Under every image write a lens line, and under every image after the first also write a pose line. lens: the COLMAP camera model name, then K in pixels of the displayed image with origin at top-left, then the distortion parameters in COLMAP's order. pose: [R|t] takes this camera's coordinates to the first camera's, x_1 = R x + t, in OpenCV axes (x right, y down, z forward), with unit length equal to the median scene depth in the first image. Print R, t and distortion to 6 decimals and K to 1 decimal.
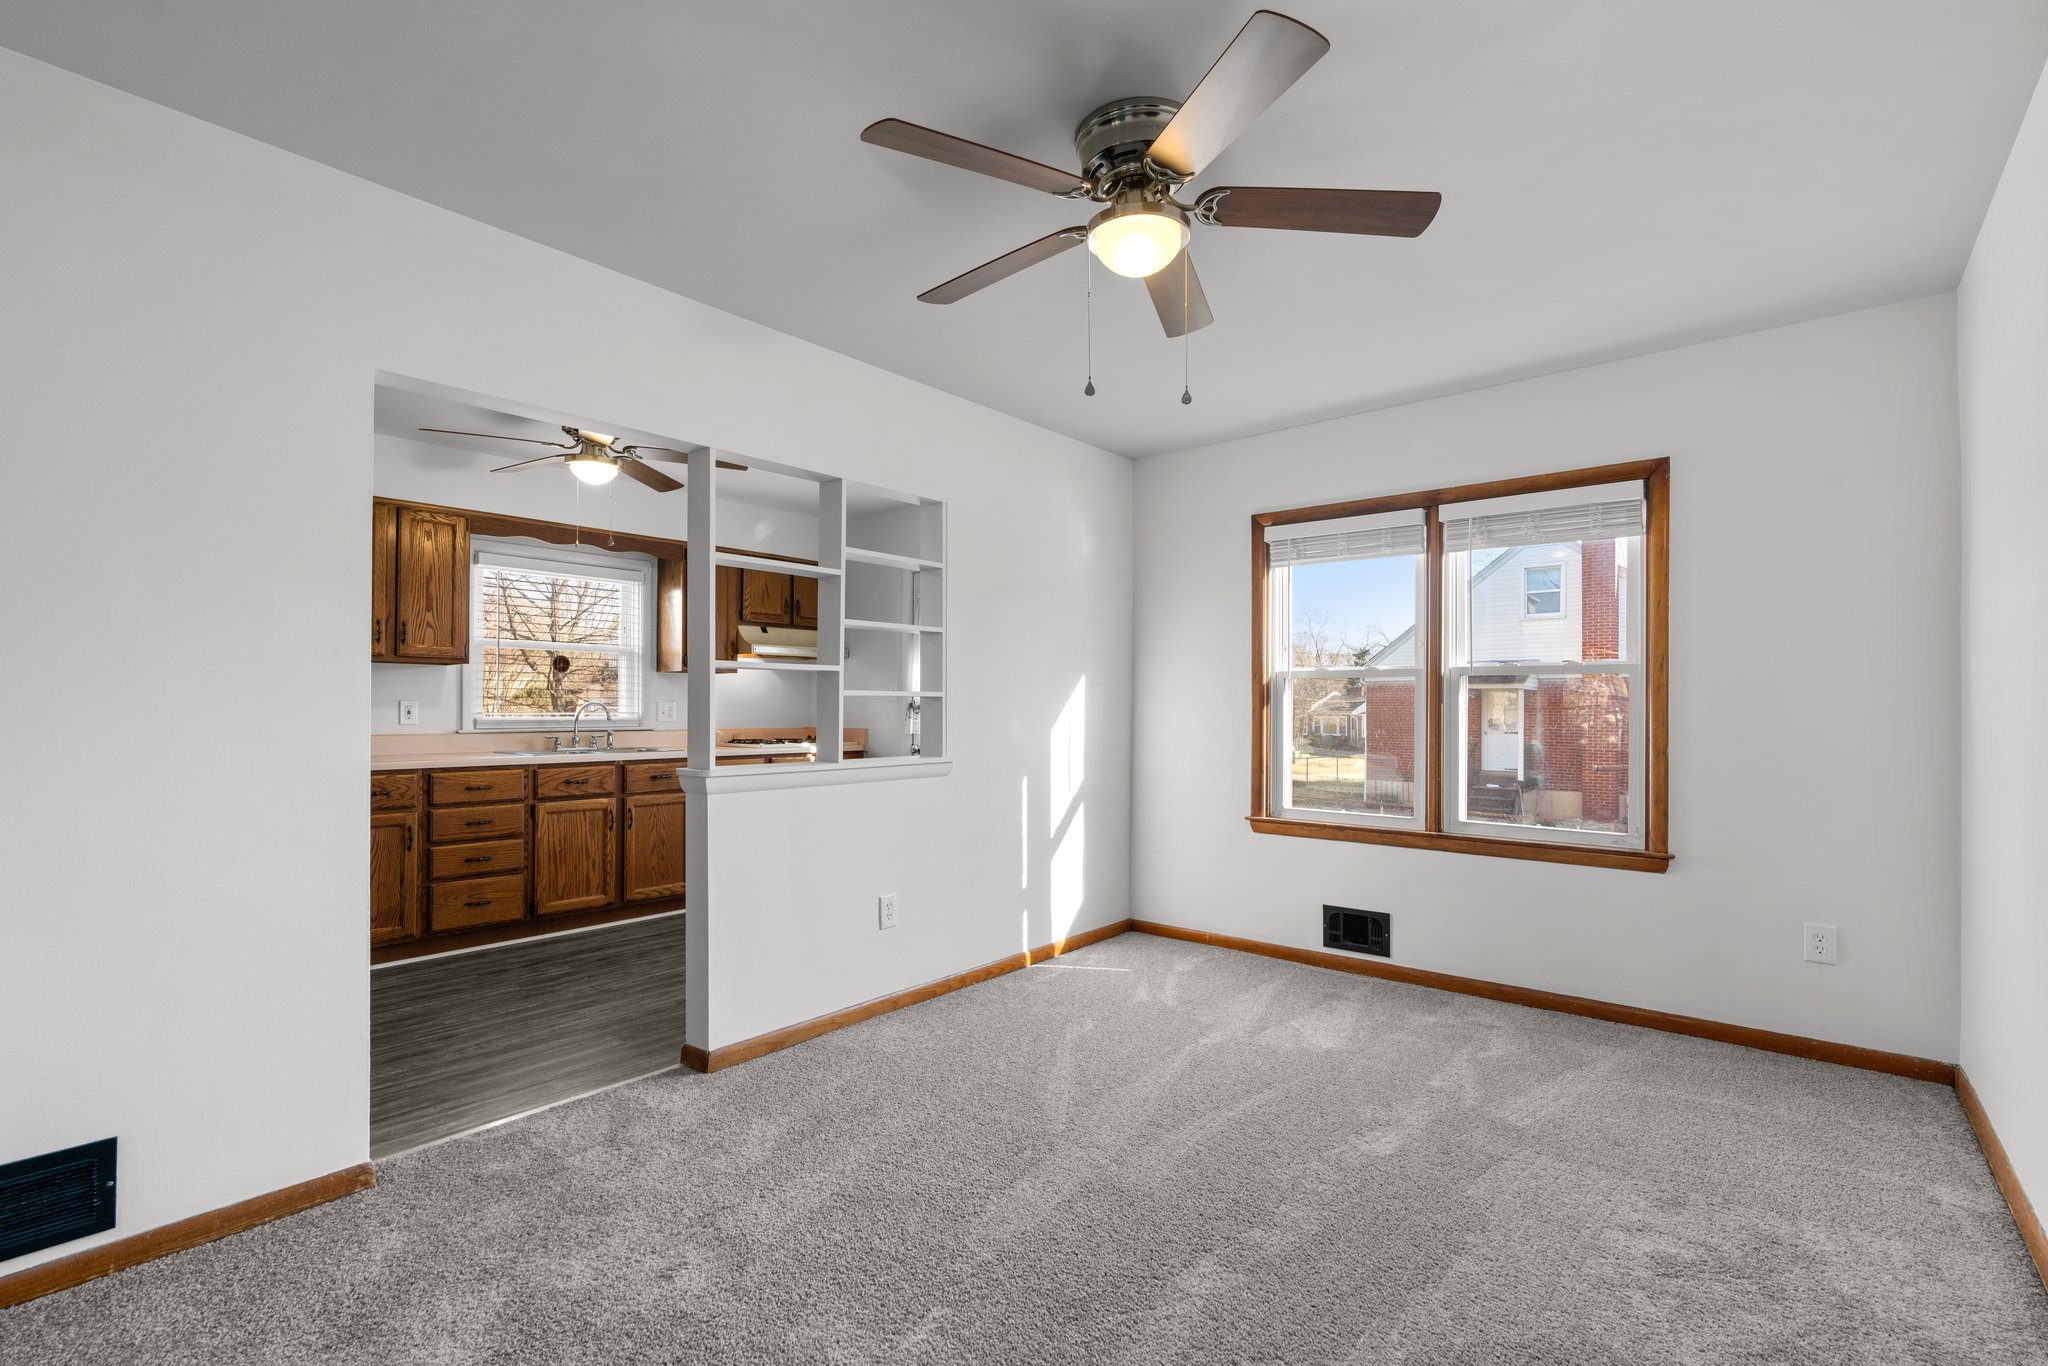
lens RADIAL K [[903.5, 0, 977.3], [0, 903.5, 697.3], [0, 0, 1]] dist [-0.000479, 0.000456]
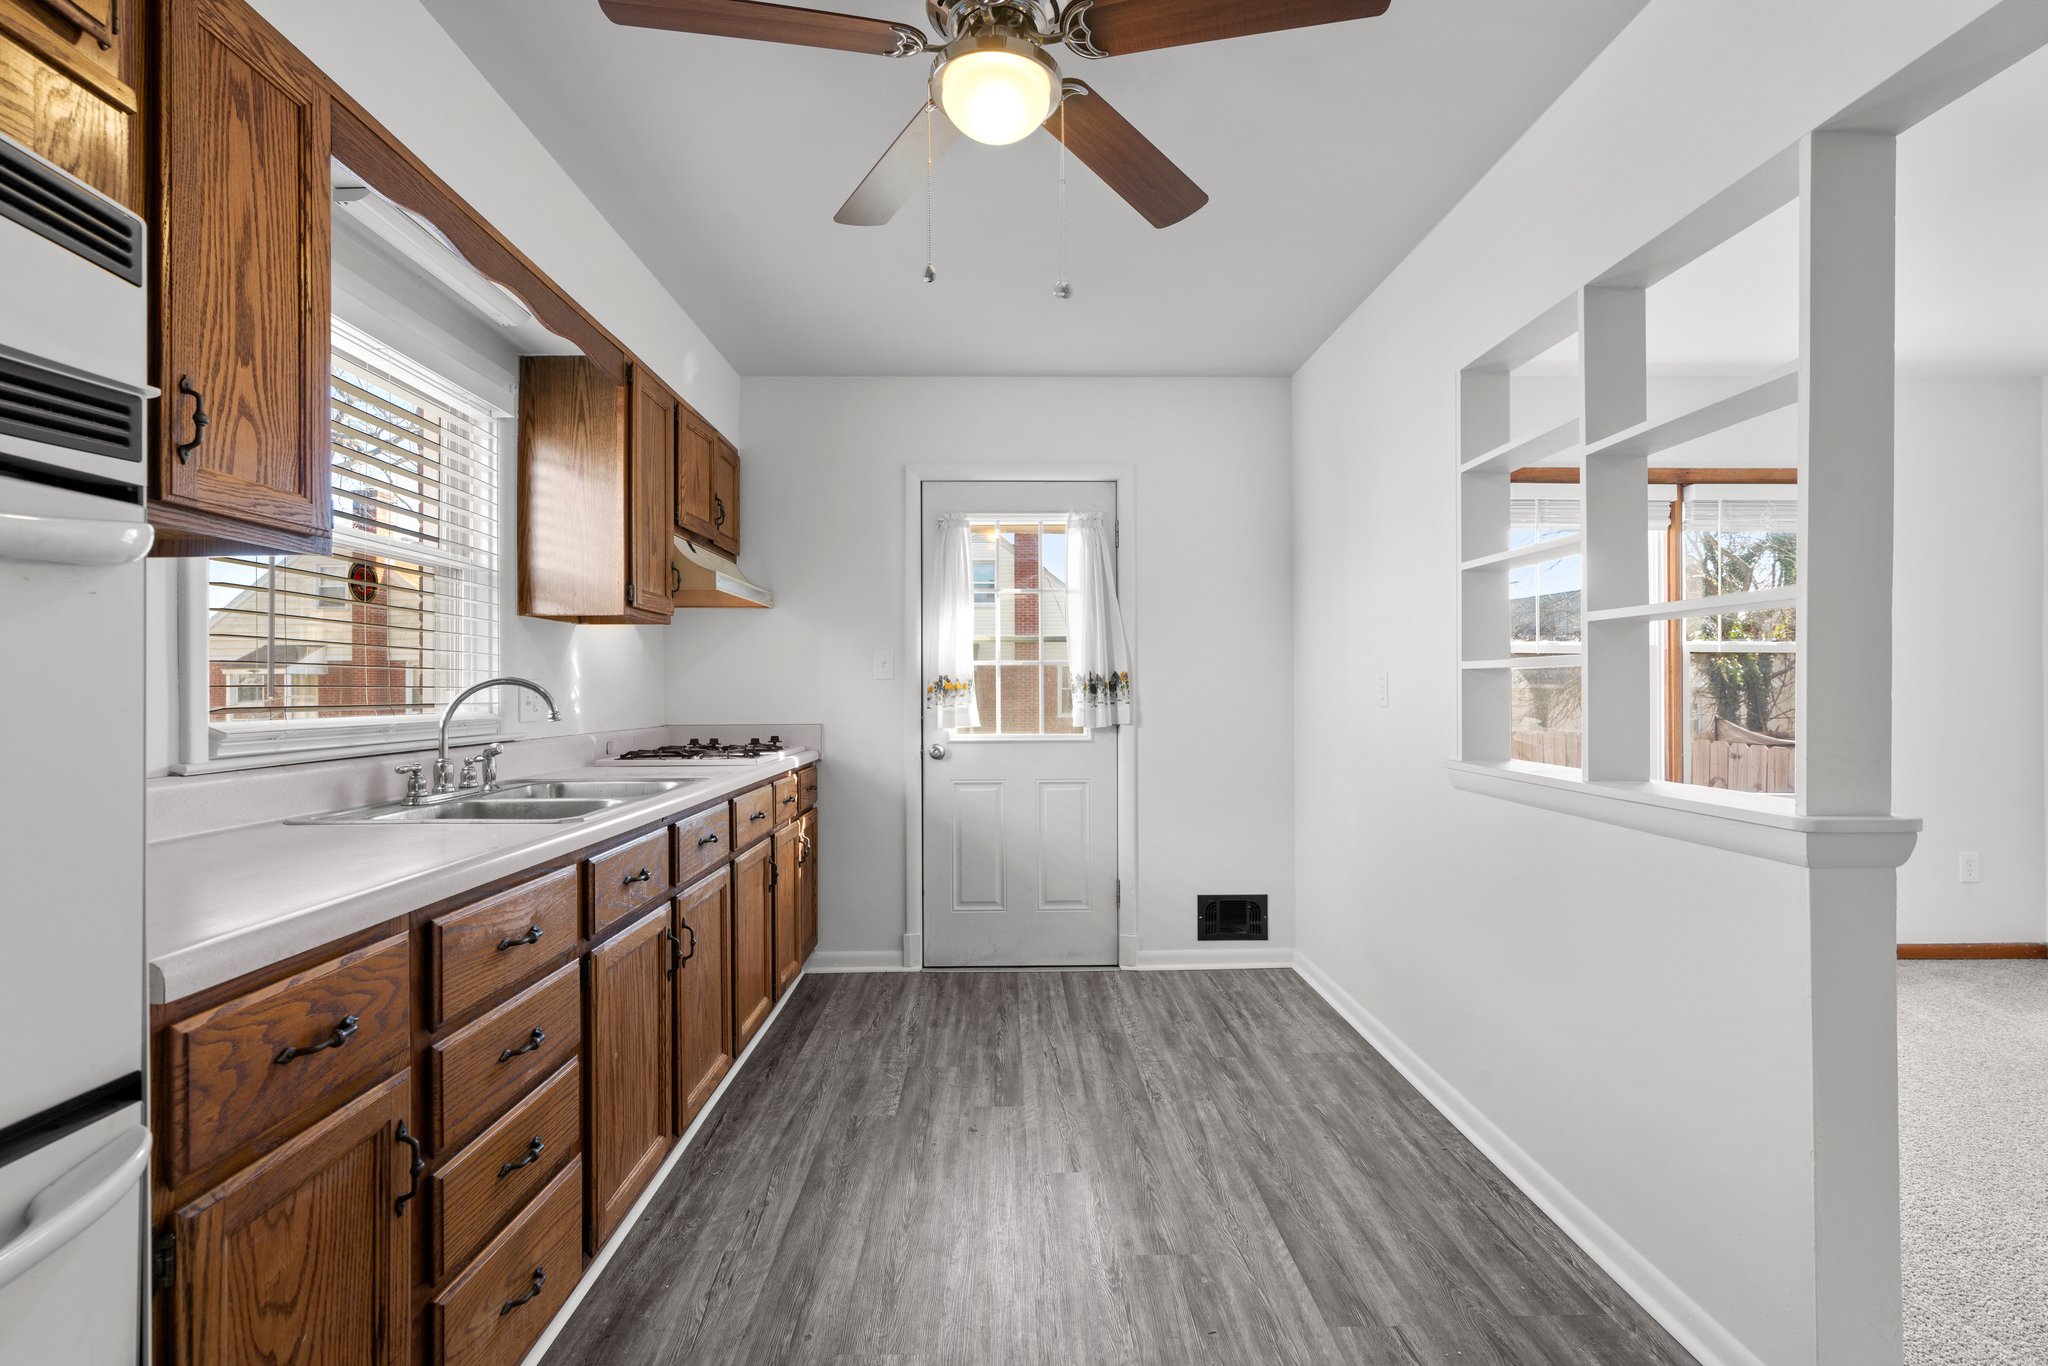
lens RADIAL K [[933.6, 0, 1040.2], [0, 933.6, 691.2], [0, 0, 1]] dist [-0.001007, 0.000736]
pose [[0.746285, -0.007395, 0.665585, -0.603099], [-0.000280, 0.999935, 0.011424, 0.006767], [-0.665626, -0.008712, 0.746235, 0.591886]]
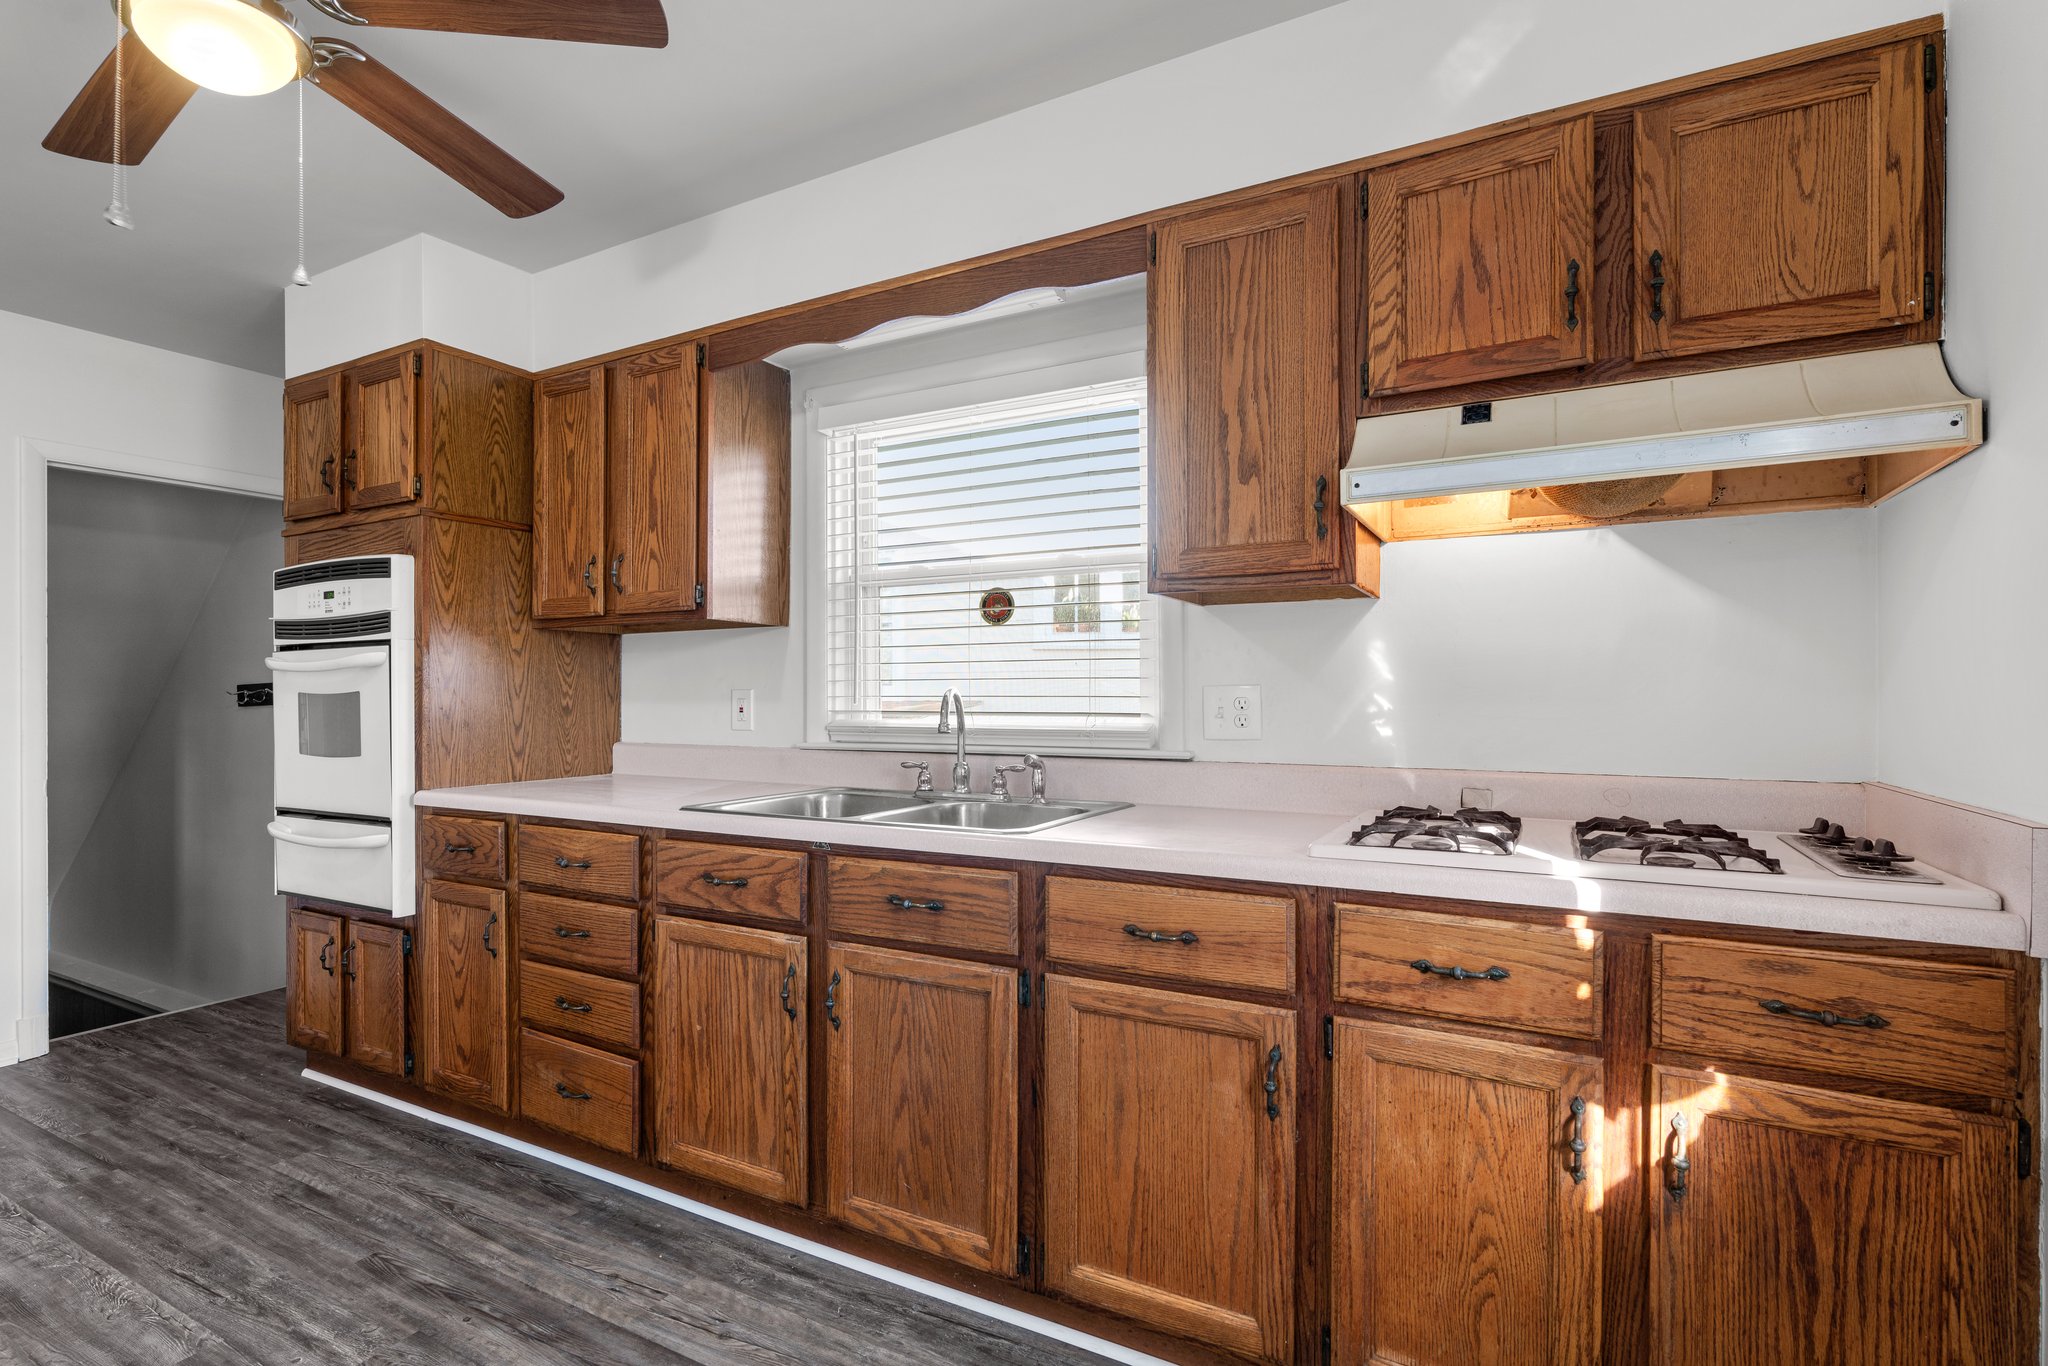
lens RADIAL K [[933.6, 0, 1040.2], [0, 933.6, 691.2], [0, 0, 1]] dist [-0.001007, 0.000736]
pose [[0.212251, -0.004125, -0.977207, 0.011518], [0.015809, 0.999875, -0.000787, 0.008853], [0.977087, -0.015281, 0.212289, 1.086877]]
